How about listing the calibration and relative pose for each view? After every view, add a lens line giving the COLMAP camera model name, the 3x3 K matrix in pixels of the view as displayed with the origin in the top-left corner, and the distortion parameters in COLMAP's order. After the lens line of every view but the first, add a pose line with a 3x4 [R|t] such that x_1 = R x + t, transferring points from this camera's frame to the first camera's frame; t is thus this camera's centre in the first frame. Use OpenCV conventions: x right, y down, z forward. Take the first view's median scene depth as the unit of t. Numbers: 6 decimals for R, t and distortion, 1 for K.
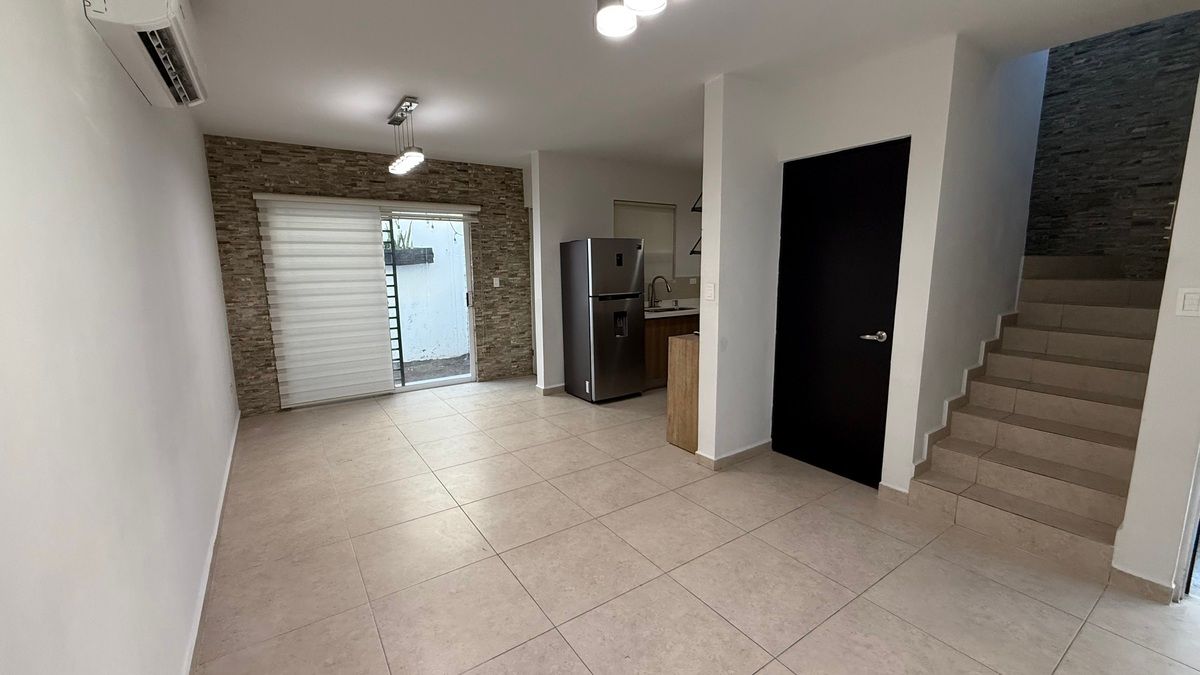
lens RADIAL K [[477.6, 0, 598.7], [0, 477.6, 337.9], [0, 0, 1]] dist [0.016199, 0.000140]
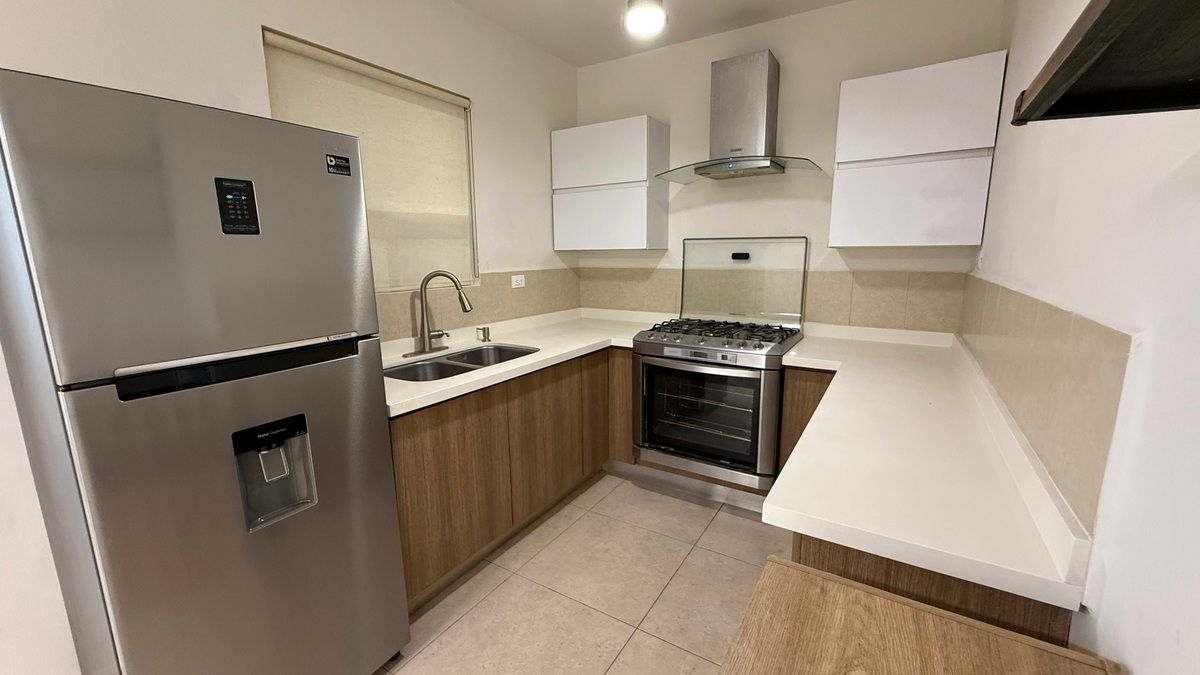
lens RADIAL K [[477.6, 0, 598.8], [0, 477.6, 337.3], [0, 0, 1]] dist [0.016199, 0.000140]
pose [[0.913279, -0.068540, 0.401527, 0.085571], [0.061365, 0.997643, 0.030719, -0.079125], [-0.402685, -0.003416, 0.915332, 0.584421]]
